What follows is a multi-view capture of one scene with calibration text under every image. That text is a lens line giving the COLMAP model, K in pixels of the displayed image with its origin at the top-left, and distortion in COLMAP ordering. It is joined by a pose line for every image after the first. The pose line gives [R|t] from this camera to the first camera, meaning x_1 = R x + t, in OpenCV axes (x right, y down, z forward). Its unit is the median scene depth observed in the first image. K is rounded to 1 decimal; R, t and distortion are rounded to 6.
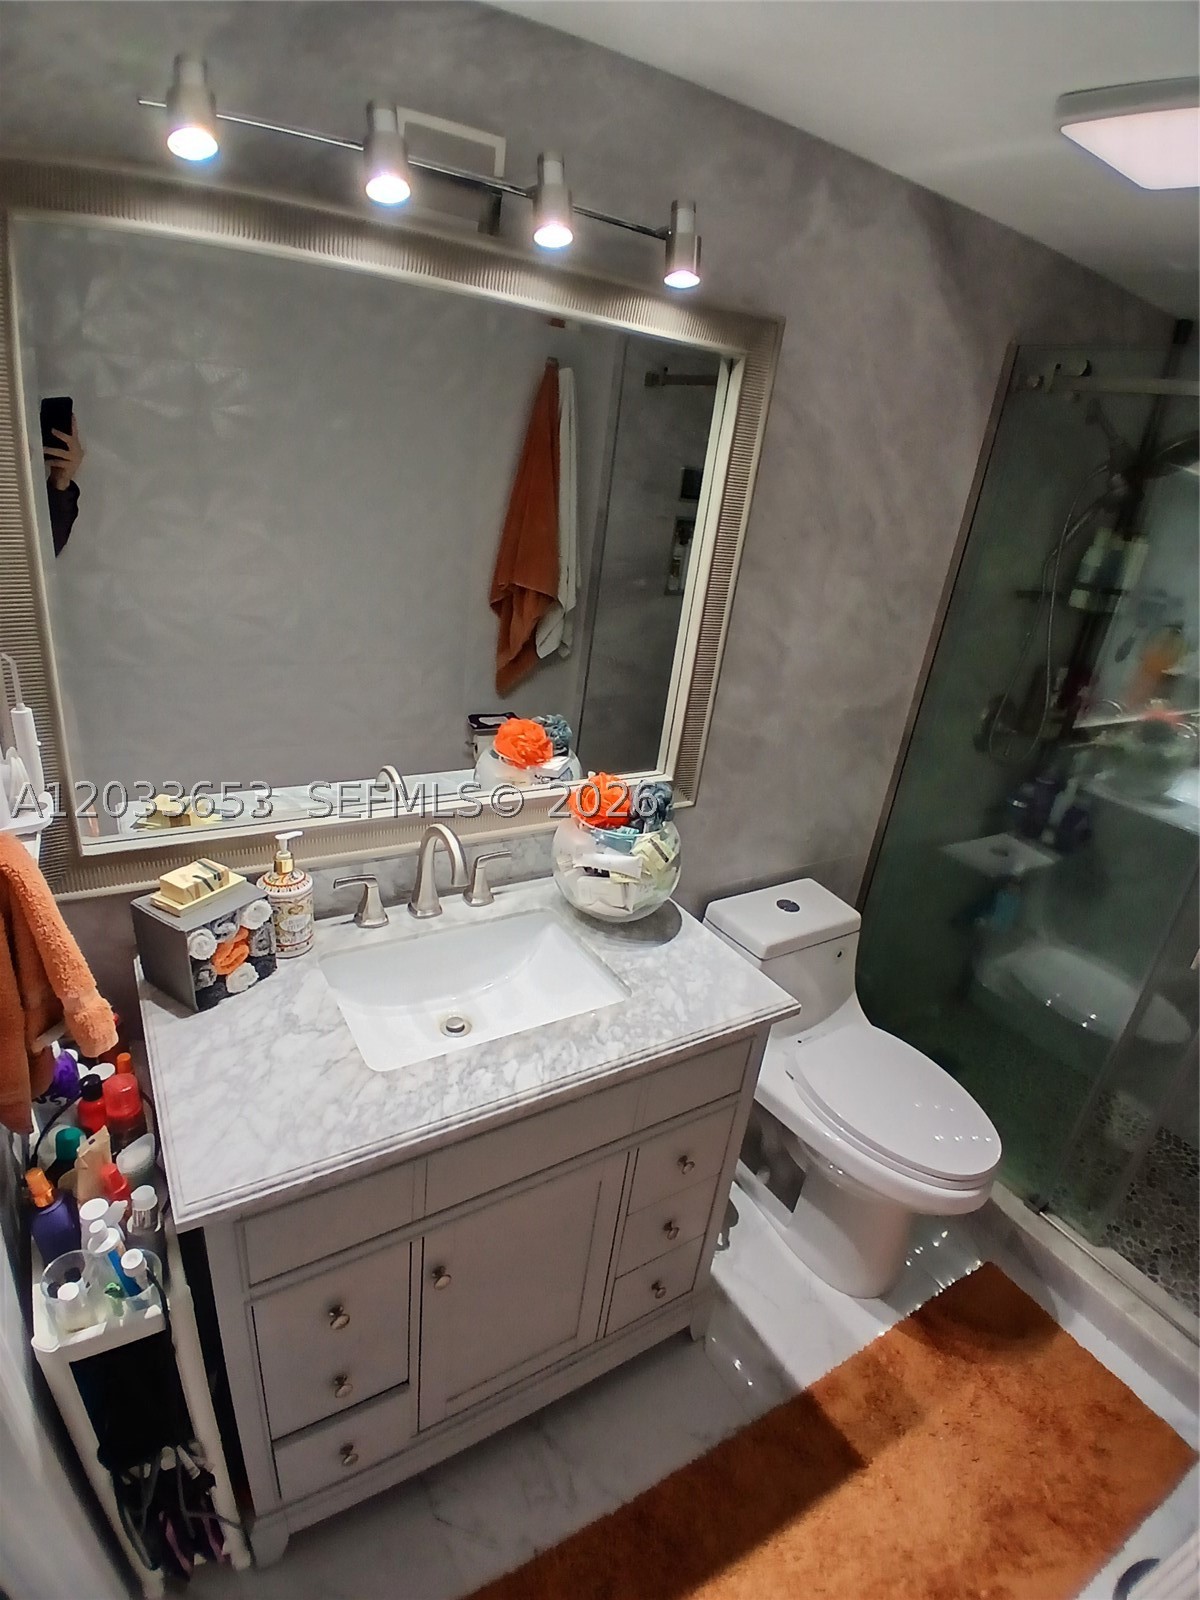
lens RADIAL K [[789.6, 0, 589.5], [0, 789.6, 811.0], [0, 0, 1]] dist [0.001444, -0.044221]
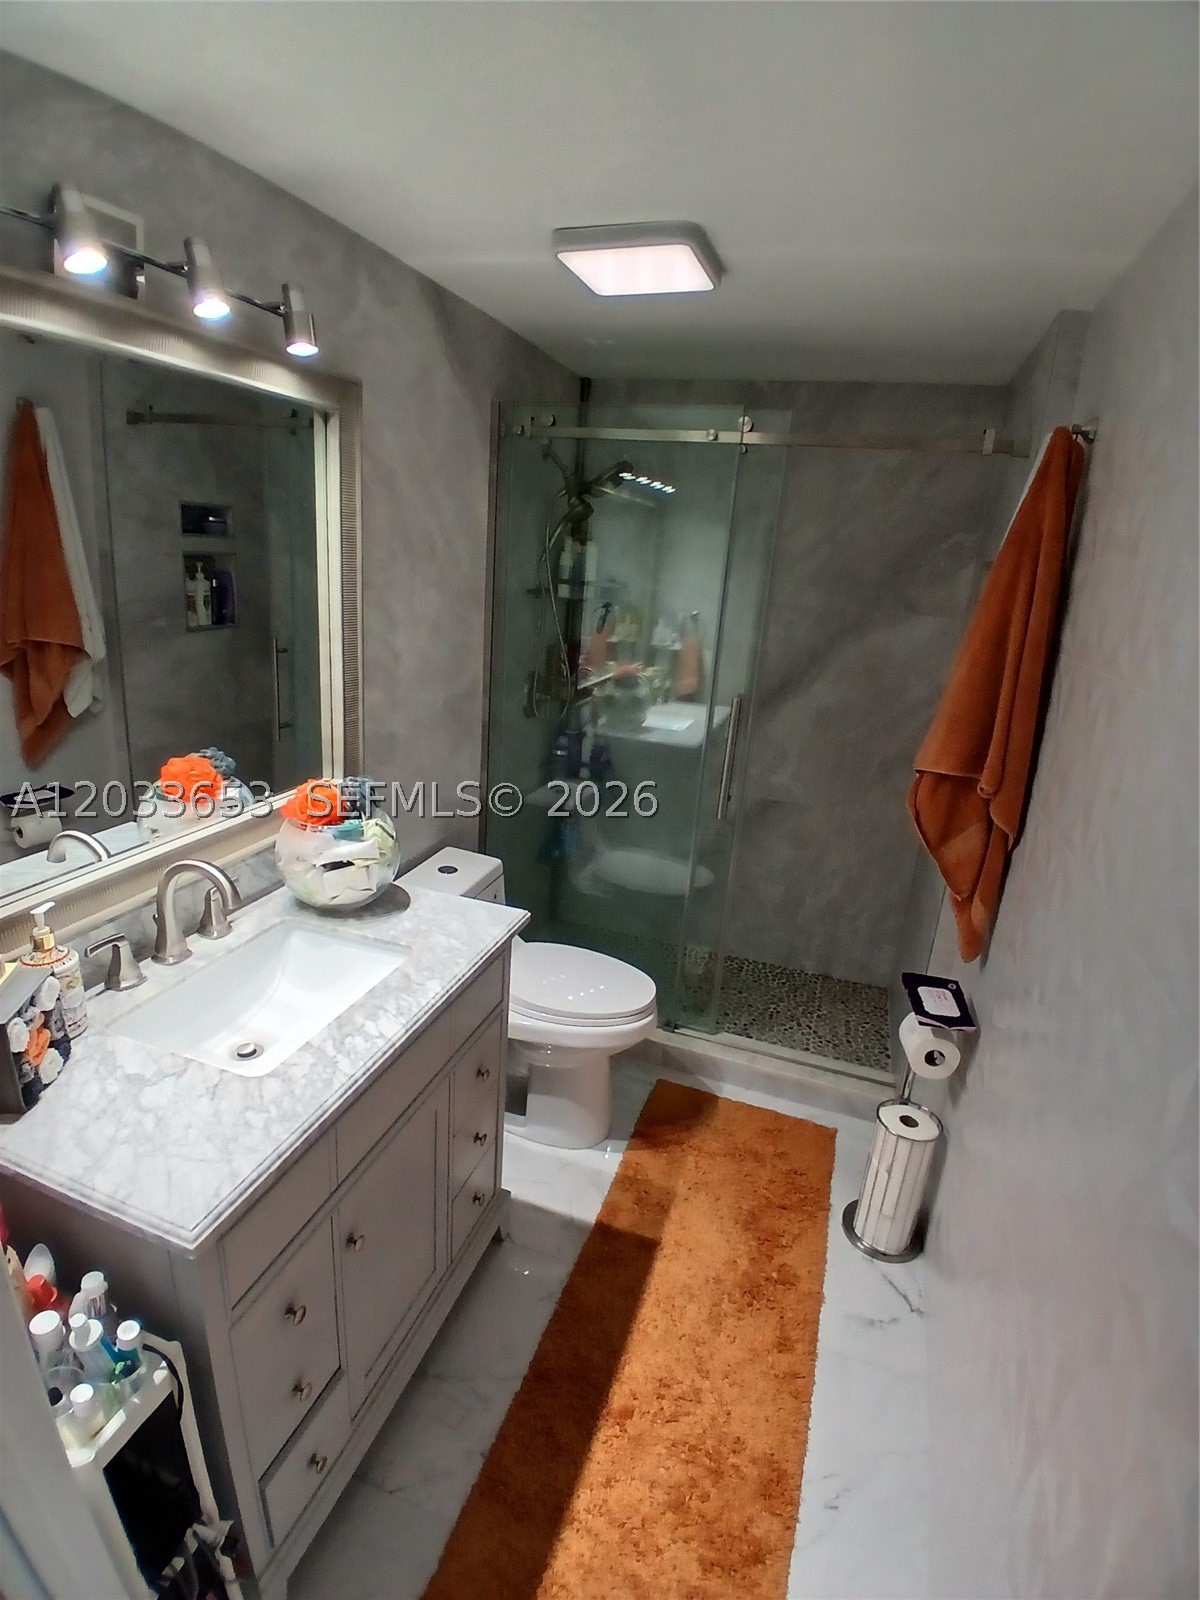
lens RADIAL K [[789.6, 0, 589.5], [0, 789.6, 811.0], [0, 0, 1]] dist [0.001444, -0.044221]
pose [[0.772050, -0.250345, 0.584181, -0.326107], [0.268102, 0.961656, 0.057786, 0.033177], [-0.576247, 0.112007, 0.809564, -0.103643]]
